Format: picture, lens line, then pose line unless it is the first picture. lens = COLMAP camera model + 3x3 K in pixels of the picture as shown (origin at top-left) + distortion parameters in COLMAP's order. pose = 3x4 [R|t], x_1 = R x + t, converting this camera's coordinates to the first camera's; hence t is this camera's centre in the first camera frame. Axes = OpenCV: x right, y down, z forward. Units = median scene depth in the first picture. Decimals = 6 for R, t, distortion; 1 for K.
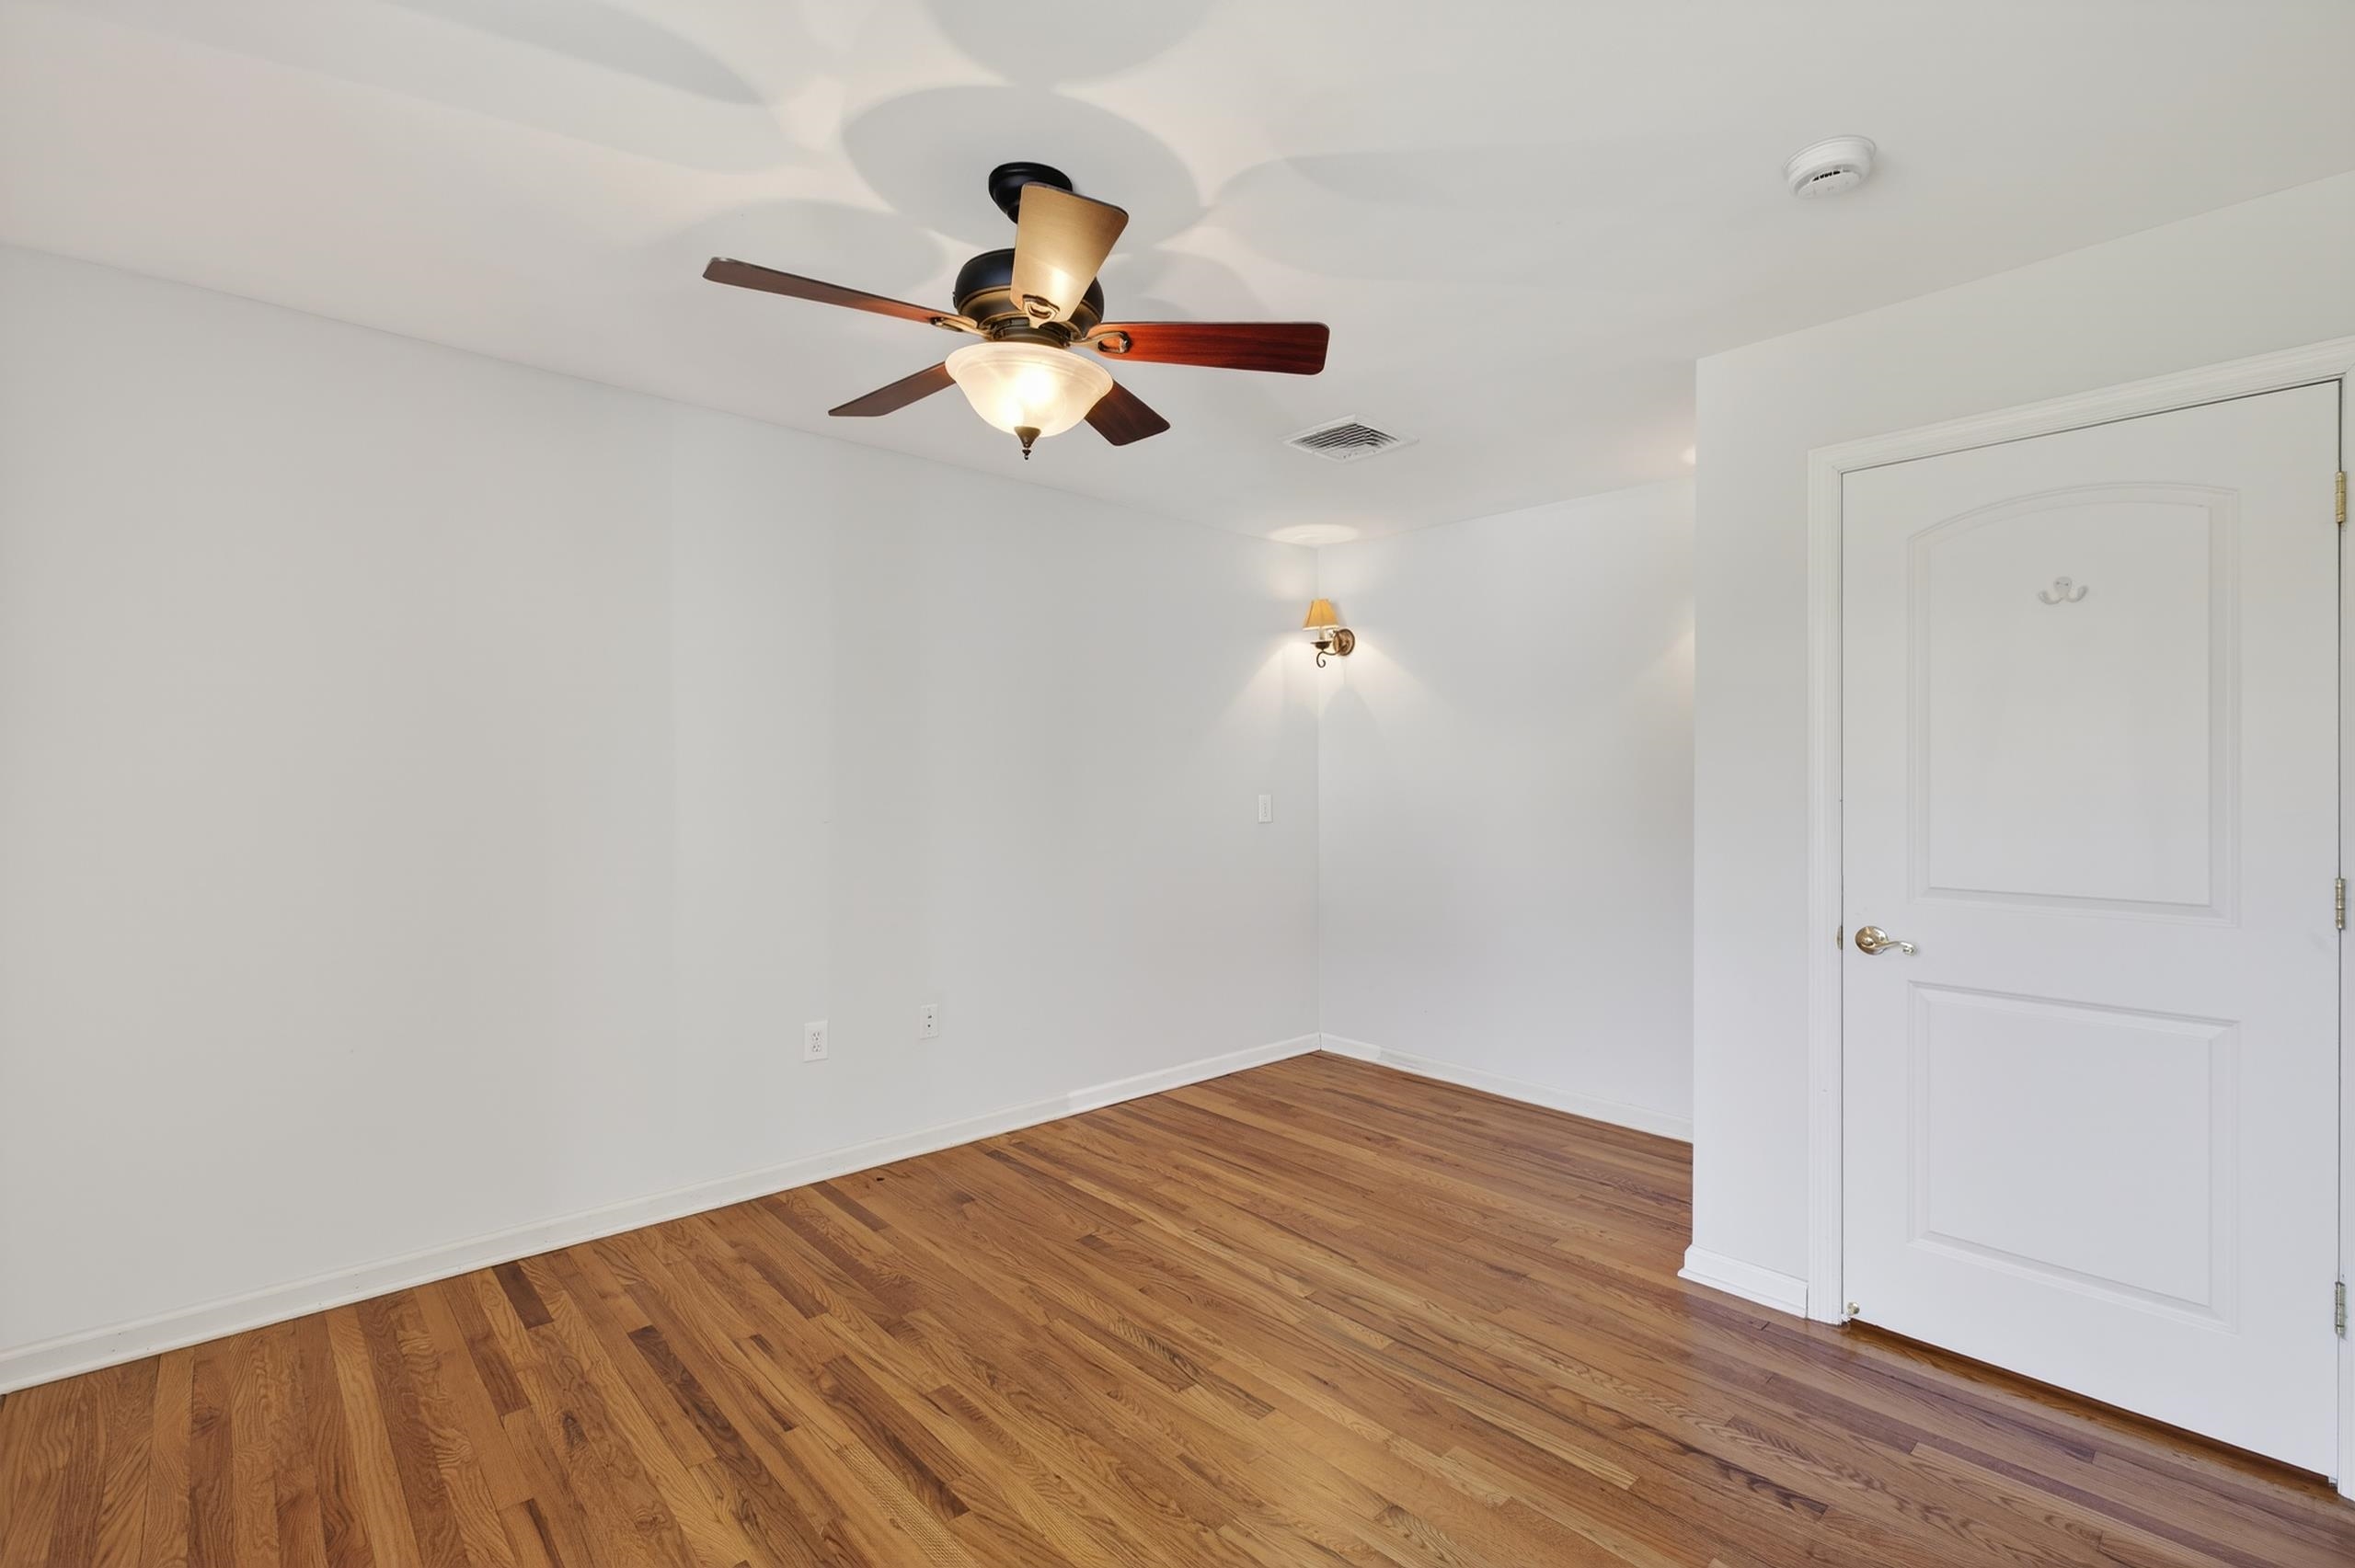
lens RADIAL K [[1048.7, 0, 1183.3], [0, 1048.7, 777.8], [0, 0, 1]] dist [0.011735, -0.000090]
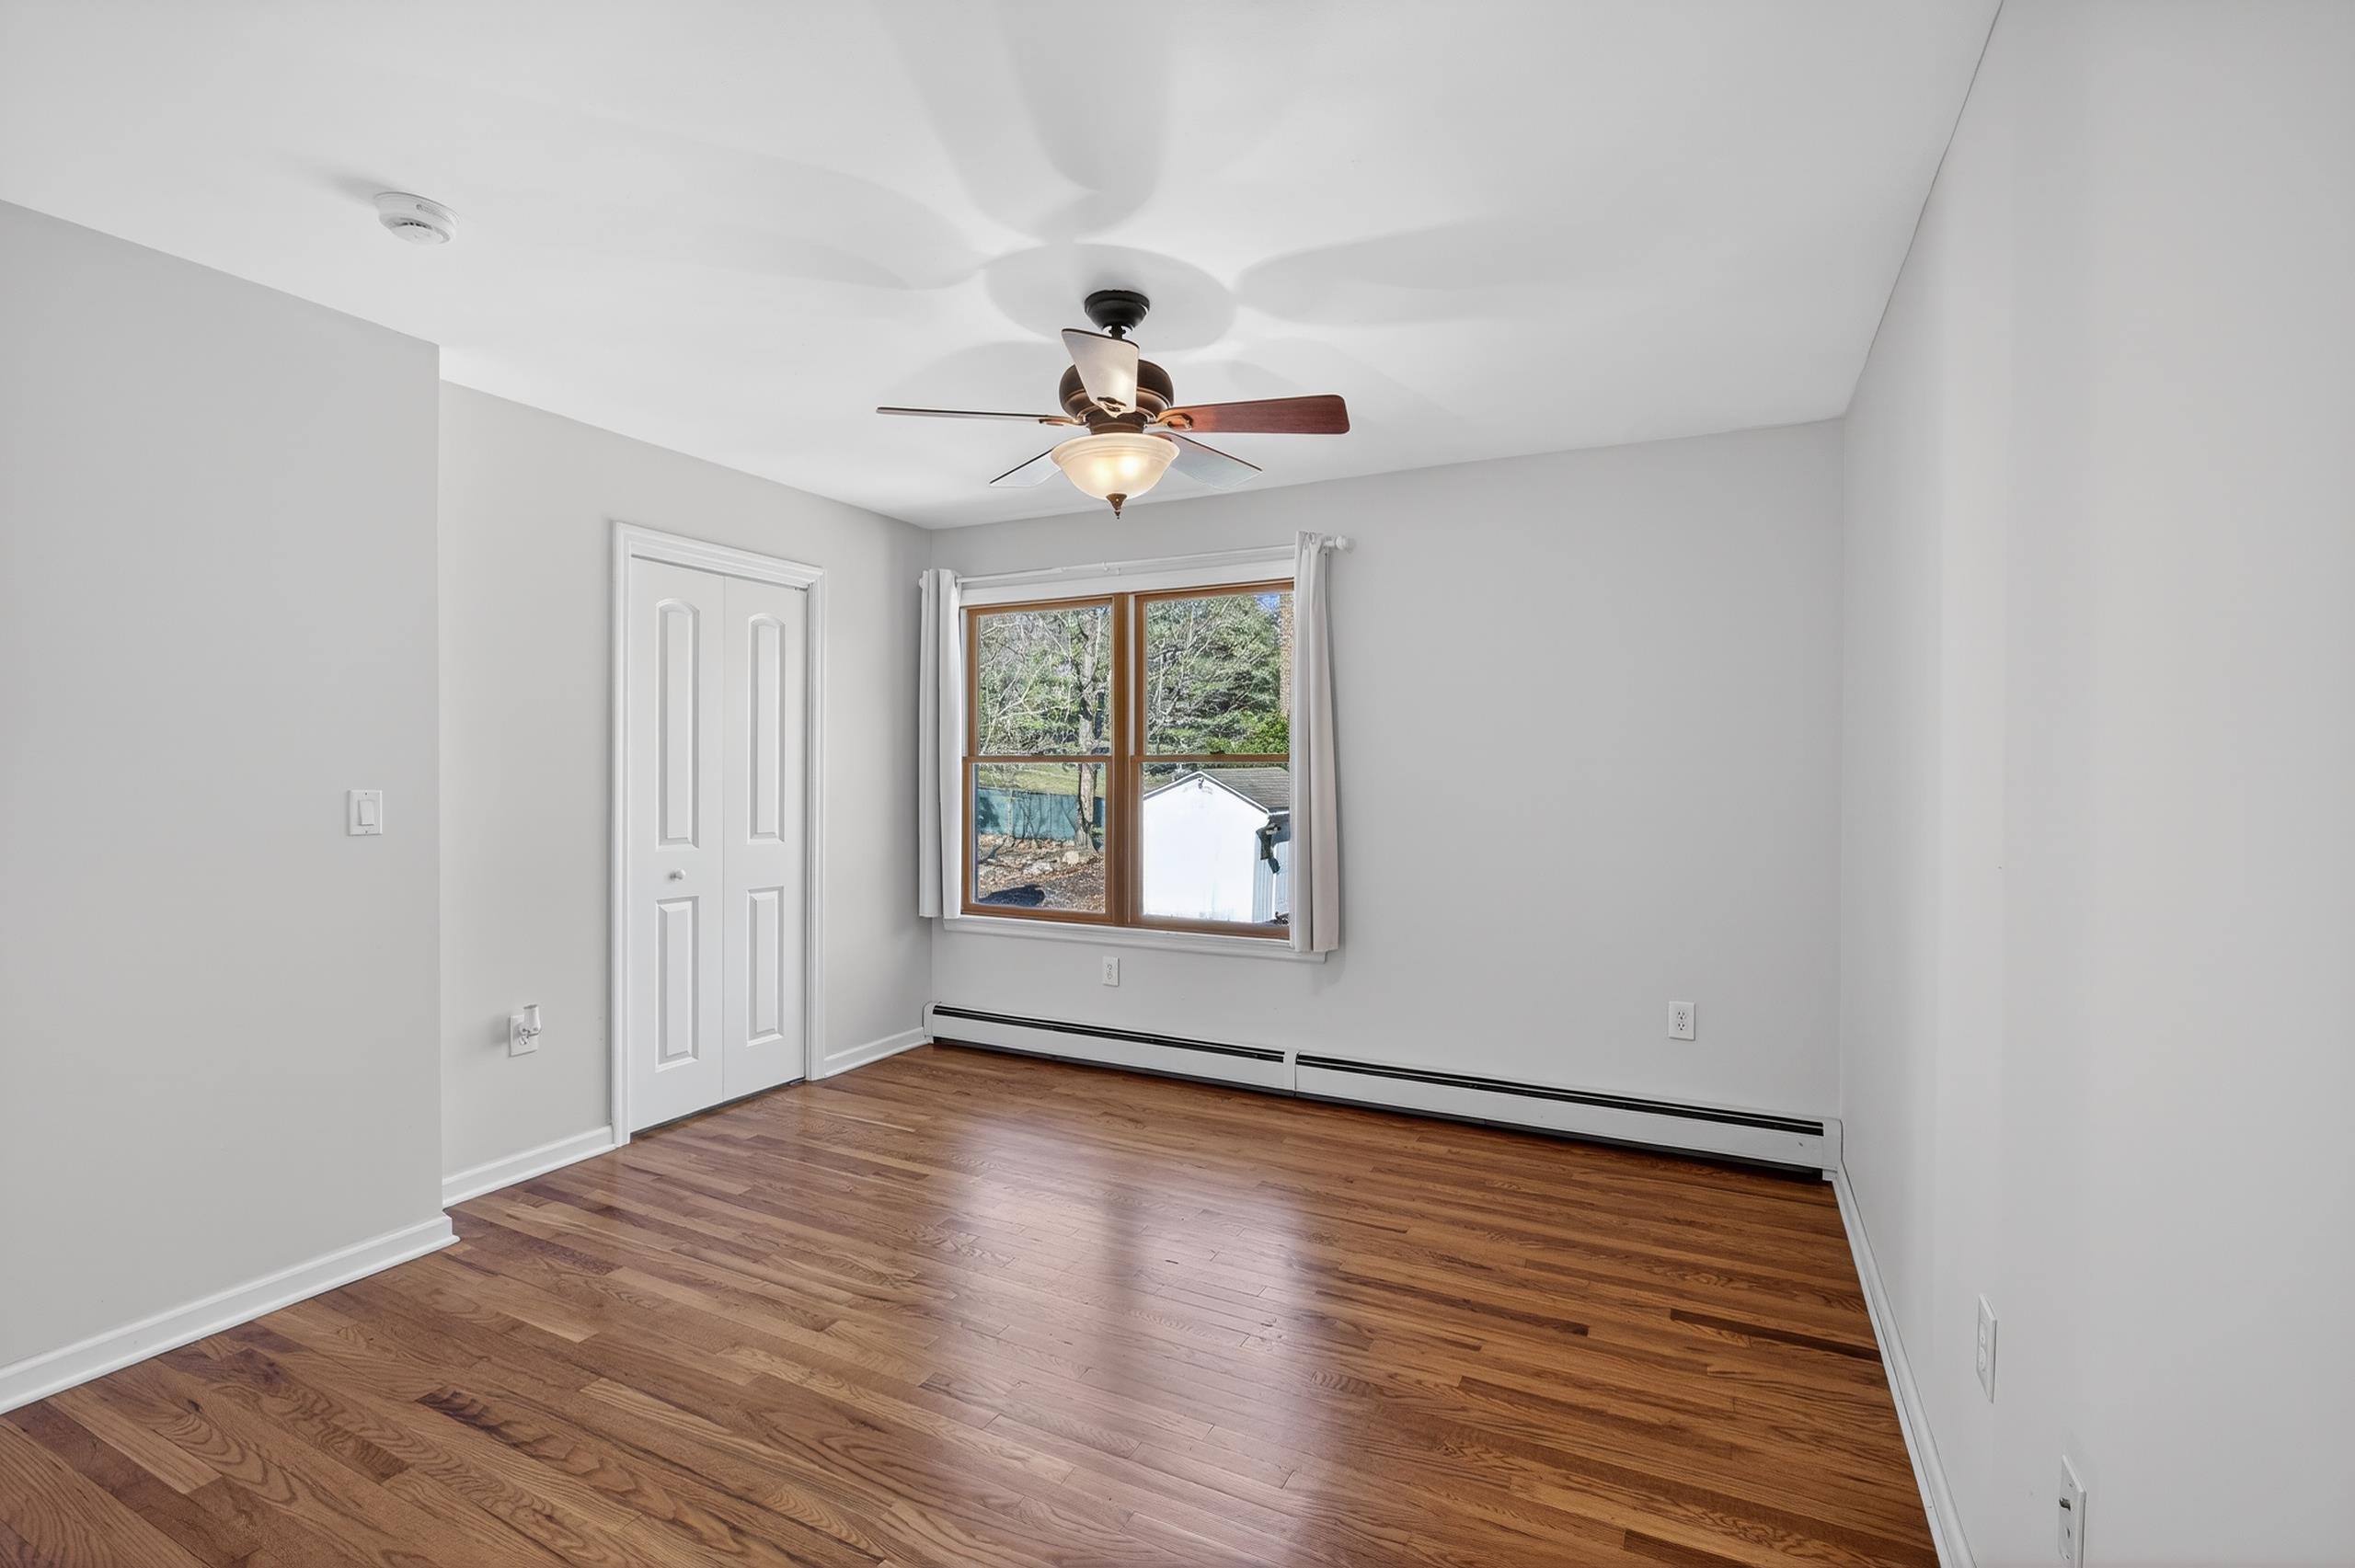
lens RADIAL K [[1048.7, 0, 1181.7], [0, 1048.7, 786.2], [0, 0, 1]] dist [0.011735, -0.000090]
pose [[-0.934052, -0.003221, -0.357123, 0.220609], [-0.007044, 0.999931, 0.009405, 0.010397], [0.357068, 0.011300, -0.934010, 2.083486]]
